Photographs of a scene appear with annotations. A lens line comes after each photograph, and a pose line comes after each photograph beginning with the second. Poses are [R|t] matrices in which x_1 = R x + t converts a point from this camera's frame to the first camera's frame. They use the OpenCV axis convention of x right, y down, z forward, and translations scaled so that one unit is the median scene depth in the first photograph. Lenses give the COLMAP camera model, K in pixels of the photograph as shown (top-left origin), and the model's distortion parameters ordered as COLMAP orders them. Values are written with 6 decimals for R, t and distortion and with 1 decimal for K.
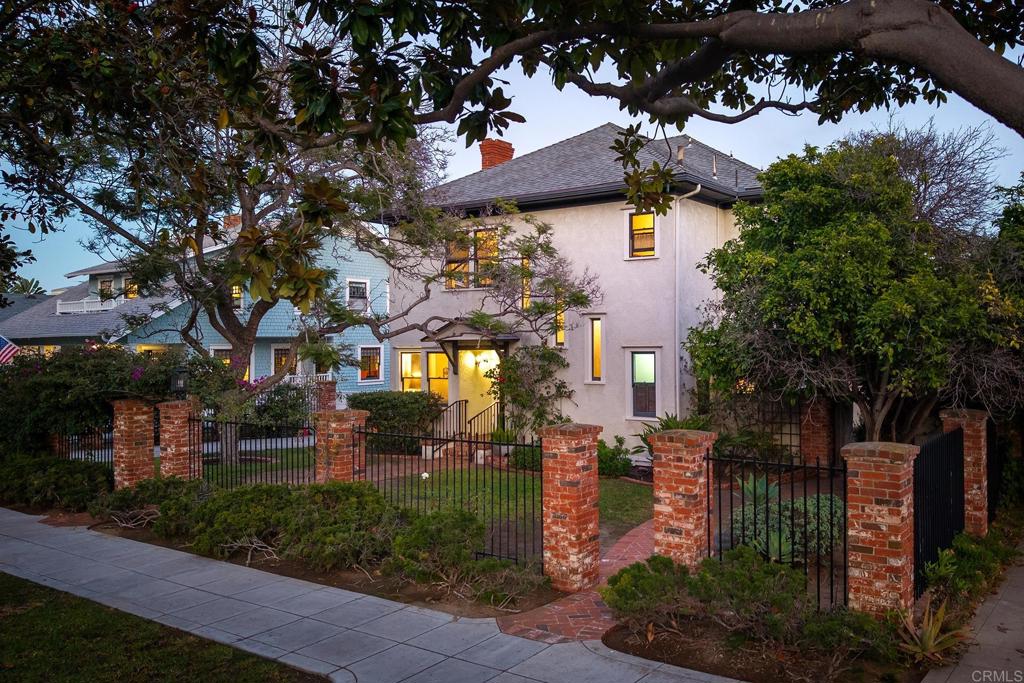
lens RADIAL K [[728.9, 0, 512.0], [0, 728.9, 341.5], [0, 0, 1]] dist [0.069807, 0.002151]
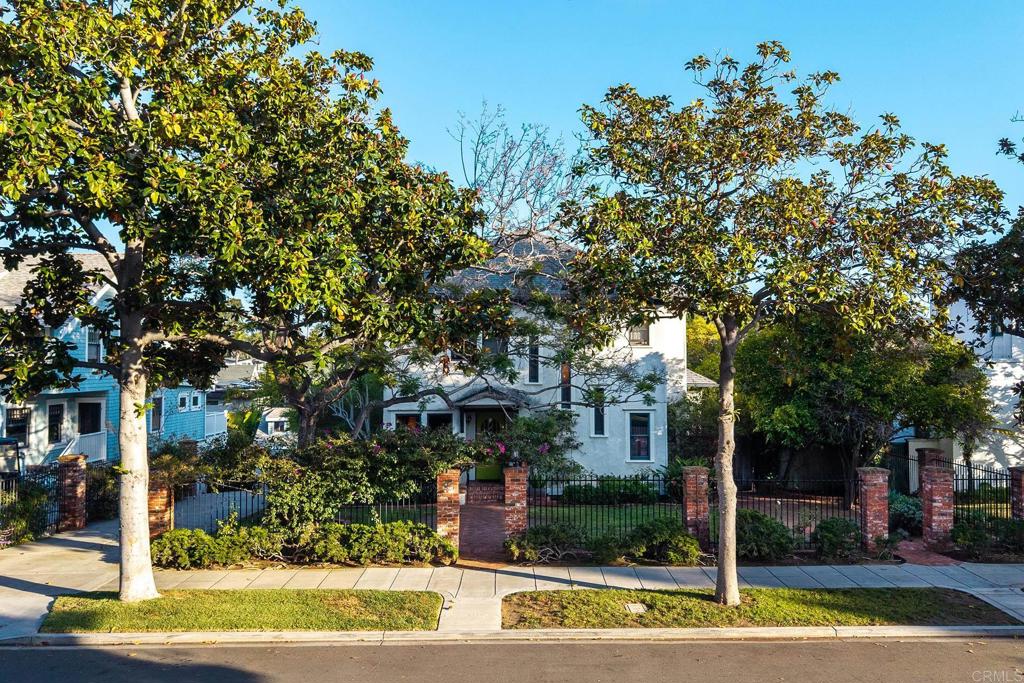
lens RADIAL K [[723.0, 0, 539.8], [0, 723.0, 336.4], [0, 0, 1]] dist [0.069760, -0.002323]
pose [[0.836196, 0.039135, 0.547033, -1.106640], [-0.006239, 0.998065, -0.061865, -0.068047], [-0.548396, 0.048318, 0.834822, -0.107058]]
